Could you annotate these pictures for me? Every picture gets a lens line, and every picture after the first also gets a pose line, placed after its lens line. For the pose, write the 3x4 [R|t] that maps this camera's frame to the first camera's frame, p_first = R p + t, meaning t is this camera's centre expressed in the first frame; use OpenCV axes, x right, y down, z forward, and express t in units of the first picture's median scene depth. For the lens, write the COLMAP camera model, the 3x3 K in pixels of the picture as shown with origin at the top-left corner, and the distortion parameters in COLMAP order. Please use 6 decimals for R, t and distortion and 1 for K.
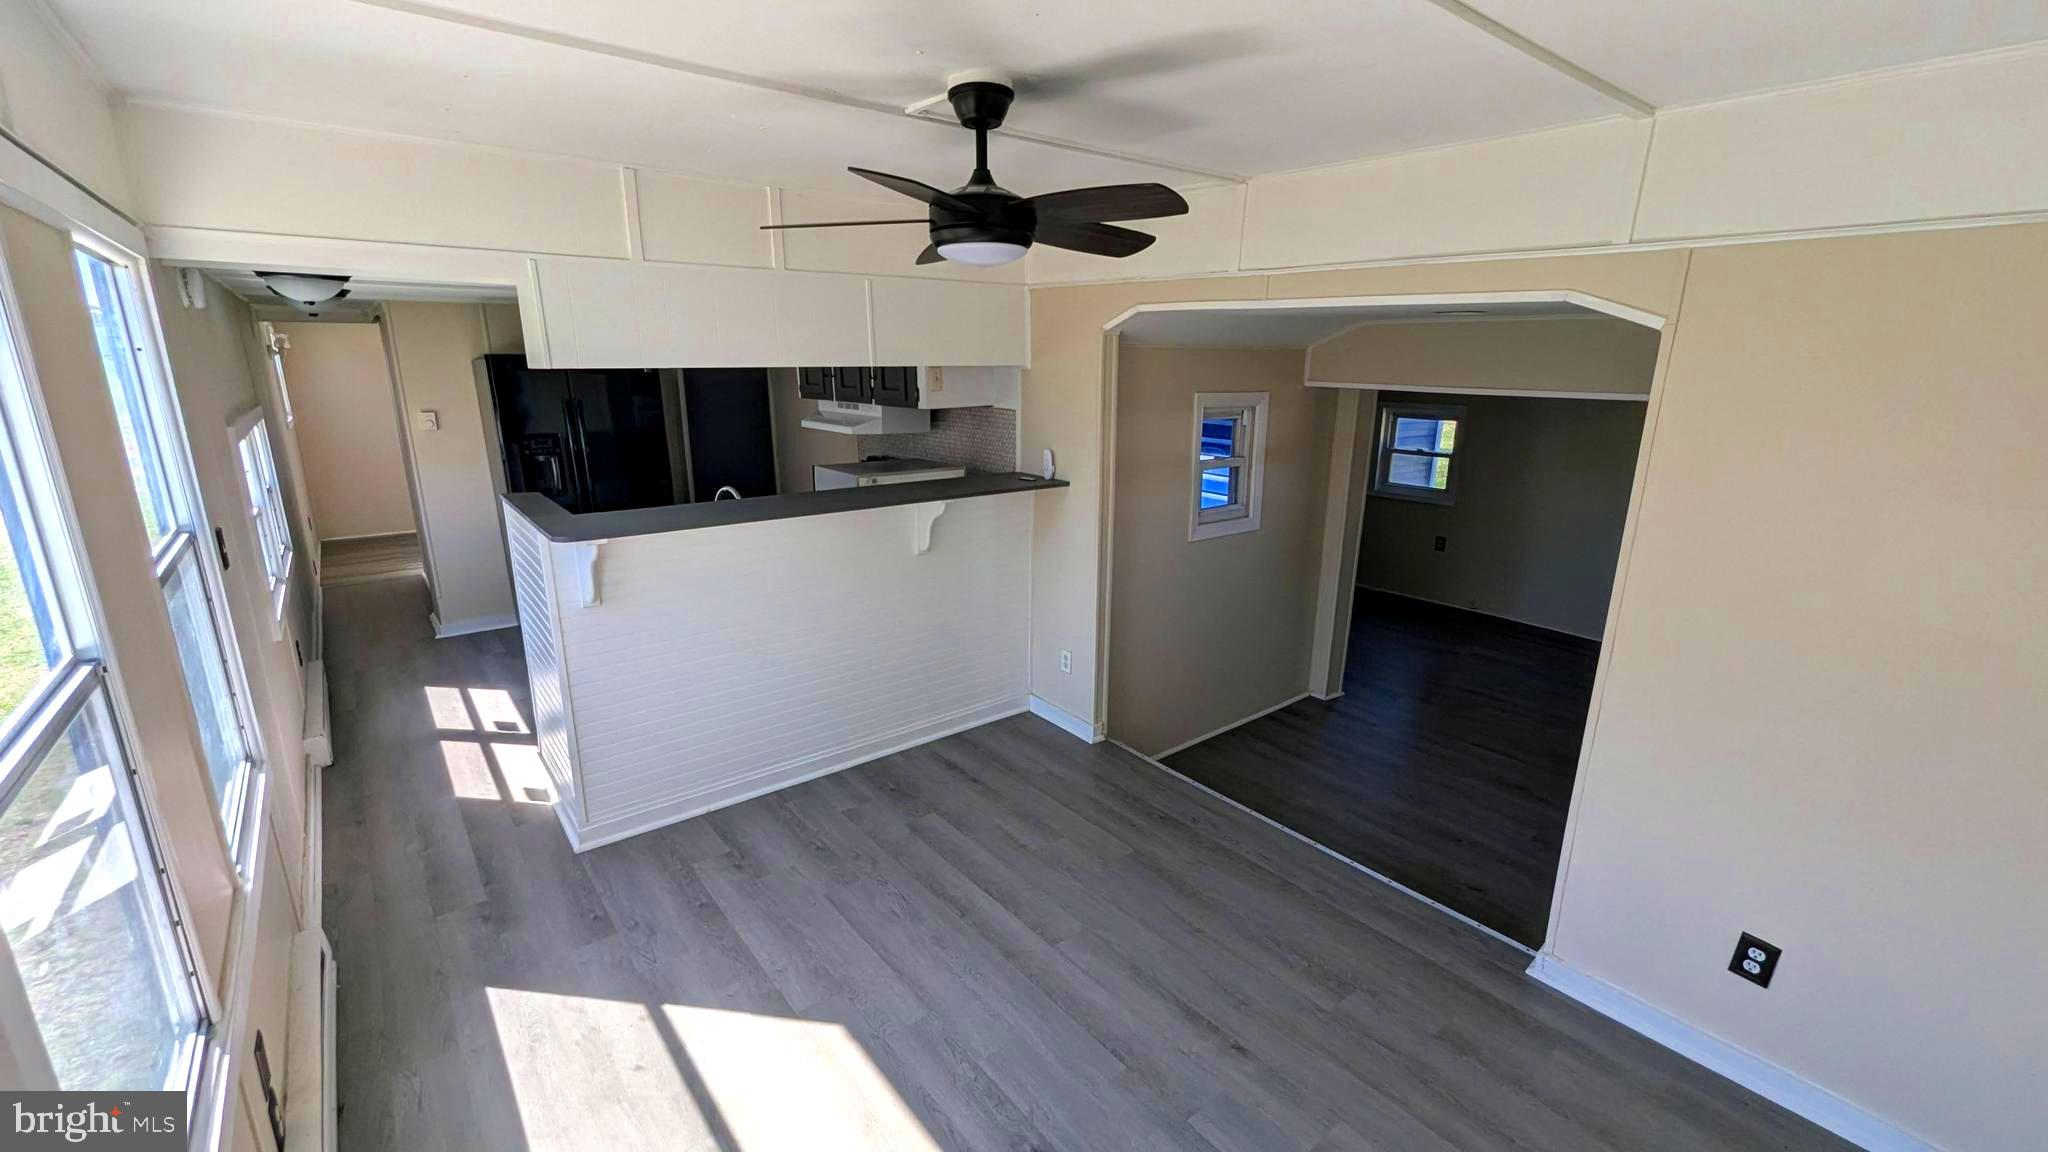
lens RADIAL K [[843.9, 0, 1029.7], [0, 843.9, 585.3], [0, 0, 1]] dist [0.001408, 0.000331]
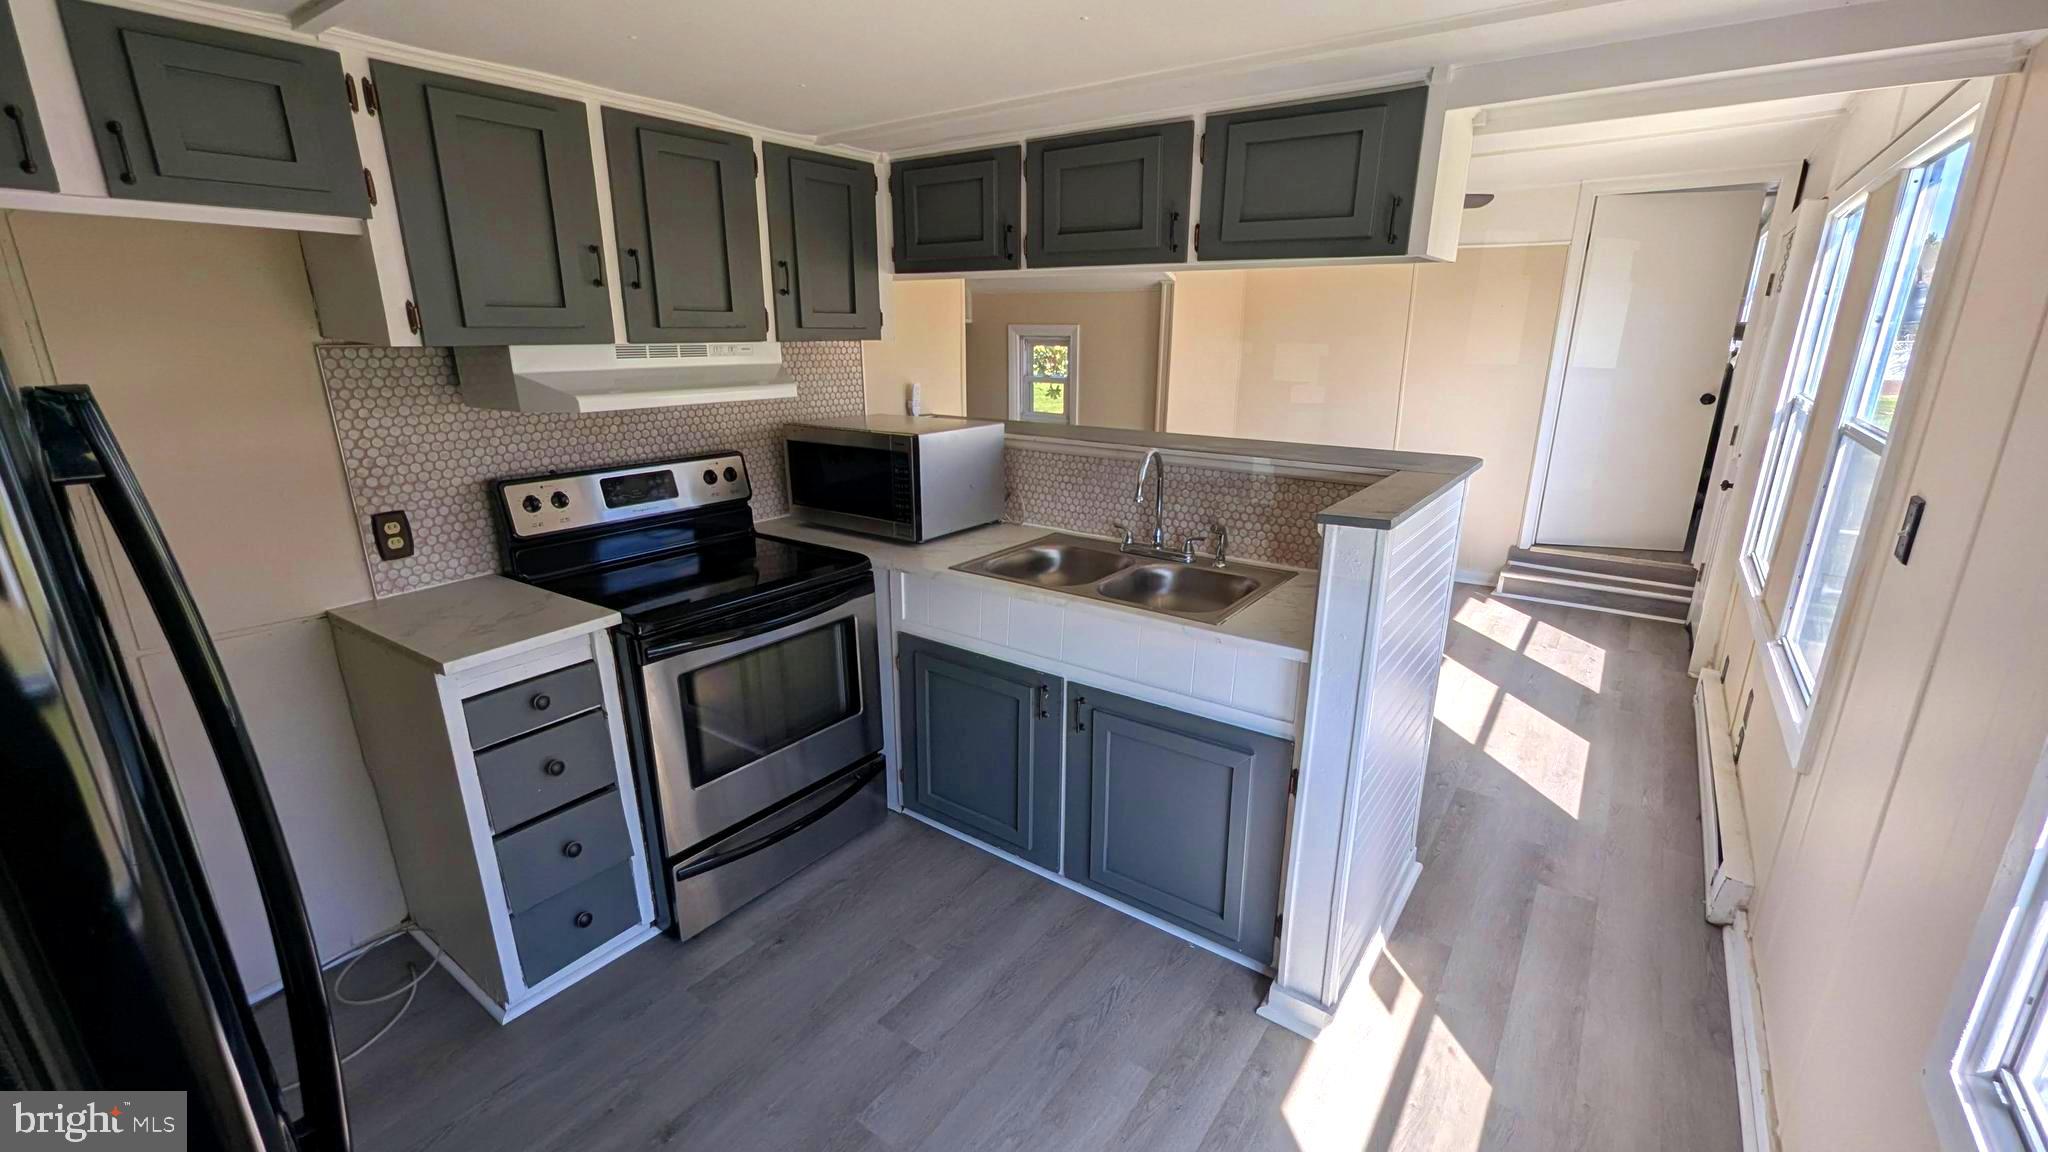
lens RADIAL K [[843.9, 0, 1029.7], [0, 843.9, 585.3], [0, 0, 1]] dist [0.001408, 0.000331]
pose [[-0.263350, -0.281977, 0.922570, -1.181159], [0.243059, 0.906082, 0.346320, -0.330431], [-0.933579, 0.315442, -0.170080, 1.487384]]
